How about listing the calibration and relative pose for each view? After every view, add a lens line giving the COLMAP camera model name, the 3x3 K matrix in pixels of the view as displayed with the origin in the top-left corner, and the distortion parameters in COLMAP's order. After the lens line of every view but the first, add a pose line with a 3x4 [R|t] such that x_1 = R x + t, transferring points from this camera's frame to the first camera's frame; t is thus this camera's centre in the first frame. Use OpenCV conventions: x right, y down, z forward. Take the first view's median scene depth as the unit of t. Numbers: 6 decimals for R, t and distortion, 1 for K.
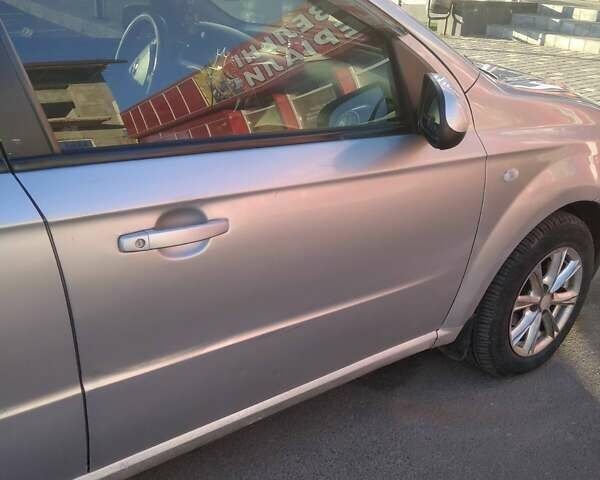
lens RADIAL K [[640.1, 0, 301.4], [0, 640.1, 239.9], [0, 0, 1]] dist [0.029229, 0.000000]
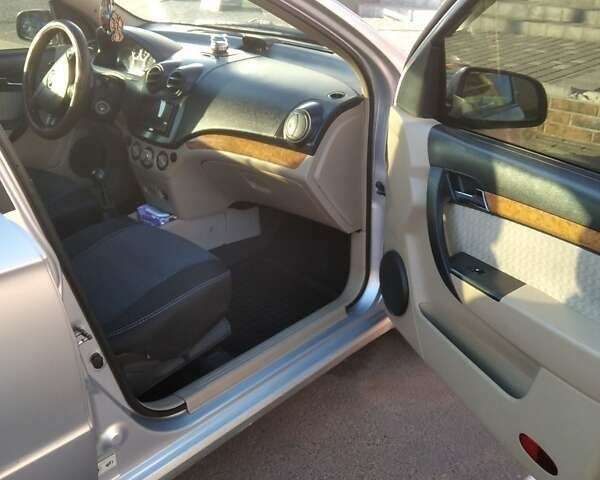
lens RADIAL K [[640.1, 0, 300.9], [0, 640.1, 240.8], [0, 0, 1]] dist [0.029229, 0.000000]
pose [[0.977565, -0.119698, 0.173316, -0.093594], [0.115066, 0.992685, 0.036566, -0.026020], [-0.176425, -0.015803, 0.984187, 0.001244]]
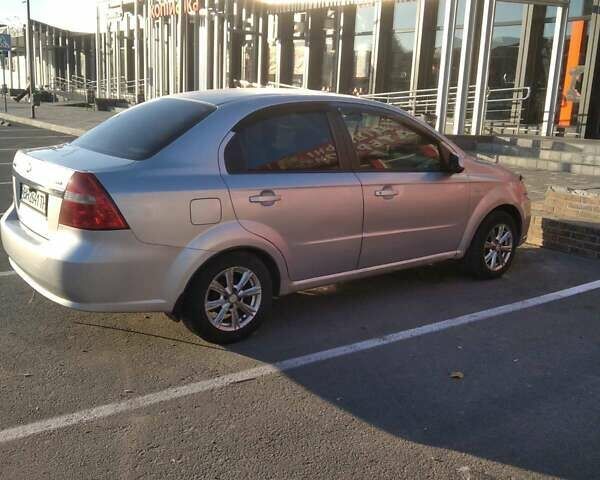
lens RADIAL K [[640.1, 0, 296.7], [0, 640.1, 240.9], [0, 0, 1]] dist [0.029229, 0.000000]
pose [[0.999481, -0.012945, 0.029506, -0.454018], [0.018429, 0.980843, -0.193926, 0.527539], [-0.026430, 0.194369, 0.980572, -1.370592]]
